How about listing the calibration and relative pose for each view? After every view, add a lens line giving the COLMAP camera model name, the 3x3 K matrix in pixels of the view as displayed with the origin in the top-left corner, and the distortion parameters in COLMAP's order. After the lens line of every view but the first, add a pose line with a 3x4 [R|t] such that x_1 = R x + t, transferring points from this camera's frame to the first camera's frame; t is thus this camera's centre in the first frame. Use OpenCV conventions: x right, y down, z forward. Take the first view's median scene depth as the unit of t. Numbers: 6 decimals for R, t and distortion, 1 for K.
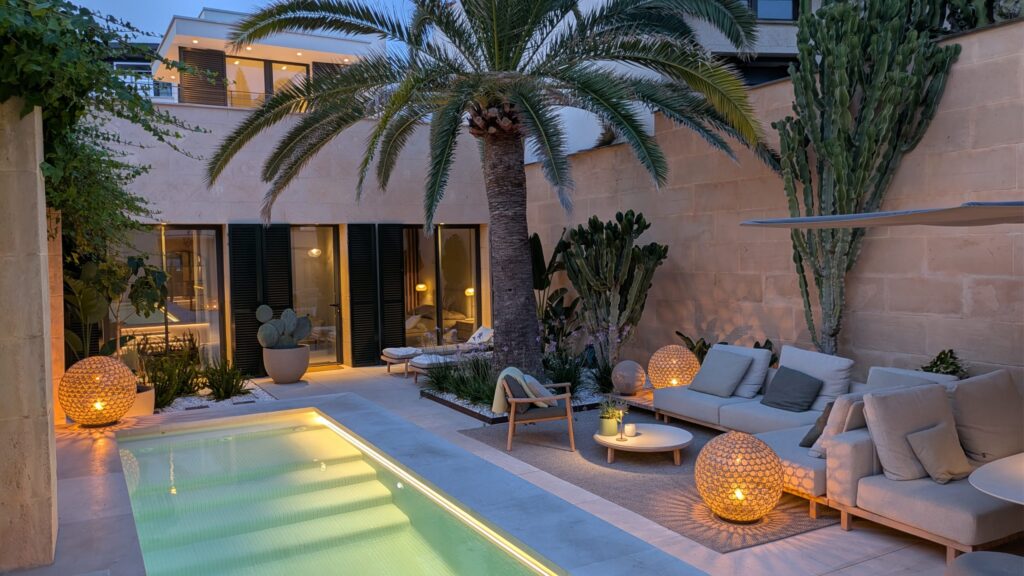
lens RADIAL K [[755.7, 0, 519.7], [0, 755.7, 291.8], [0, 0, 1]] dist [0.051436, -0.048438]
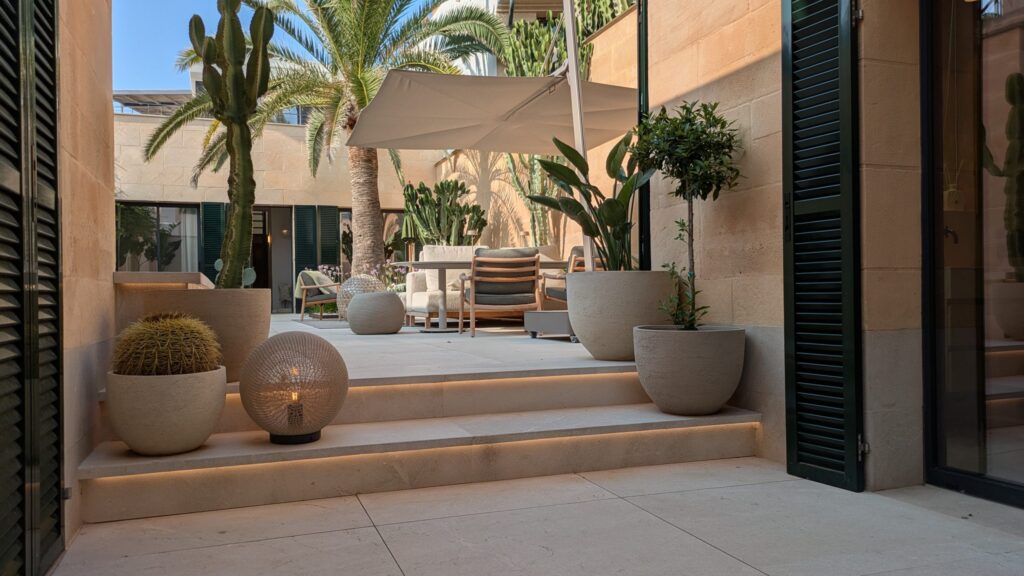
lens RADIAL K [[755.7, 0, 511.4], [0, 755.7, 297.0], [0, 0, 1]] dist [0.051436, -0.048438]
pose [[0.988697, 0.003307, -0.149892, 0.615615], [-0.009208, 0.999209, -0.038692, 0.211298], [0.149645, 0.039635, 0.987945, -0.447438]]
